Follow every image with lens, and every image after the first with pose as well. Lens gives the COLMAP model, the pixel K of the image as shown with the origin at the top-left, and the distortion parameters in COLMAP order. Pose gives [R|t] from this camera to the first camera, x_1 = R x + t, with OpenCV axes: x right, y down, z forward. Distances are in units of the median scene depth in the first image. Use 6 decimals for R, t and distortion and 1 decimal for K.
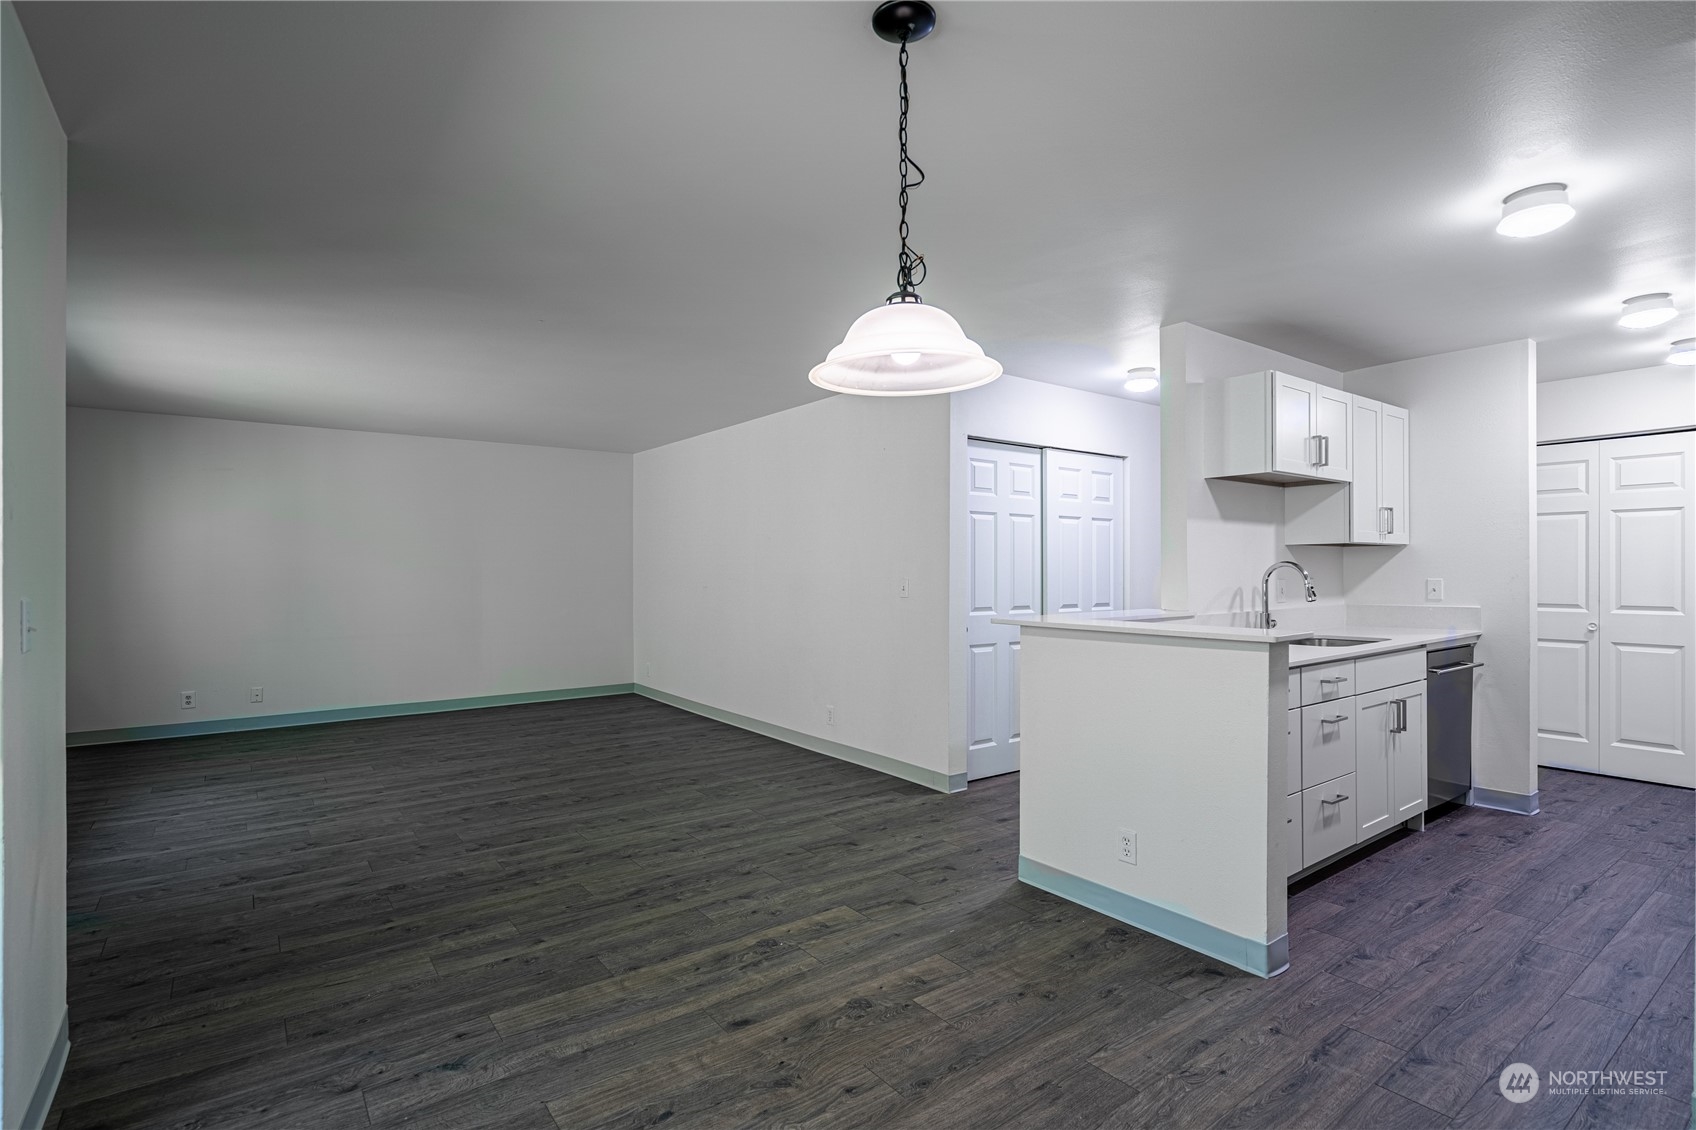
lens RADIAL K [[819.9, 0, 870.9], [0, 819.9, 566.5], [0, 0, 1]] dist [0.002696, 0.000806]
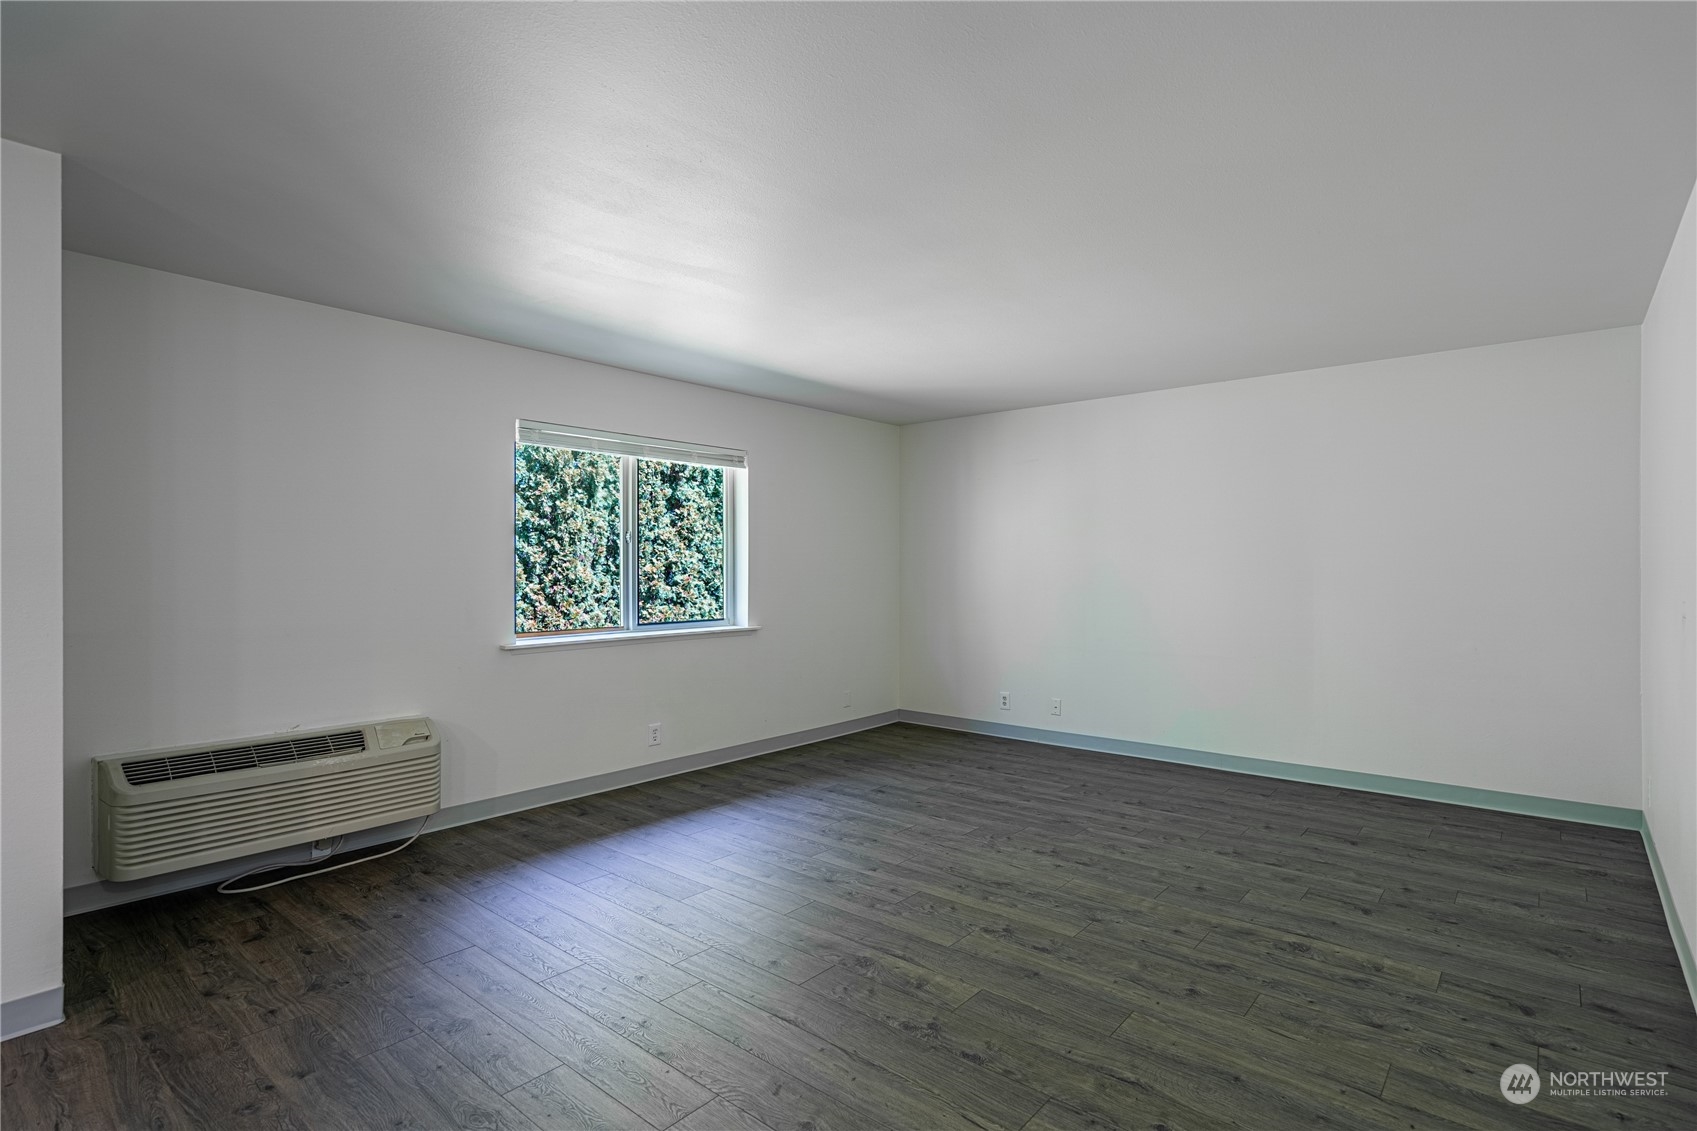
lens RADIAL K [[820.3, 0, 871.4], [0, 820.3, 567.0], [0, 0, 1]] dist [0.002696, 0.000806]
pose [[0.219137, 0.000015, -0.975694, 0.123916], [0.003976, 0.999992, 0.000909, 0.000048], [0.975686, -0.004079, 0.219135, 0.802000]]
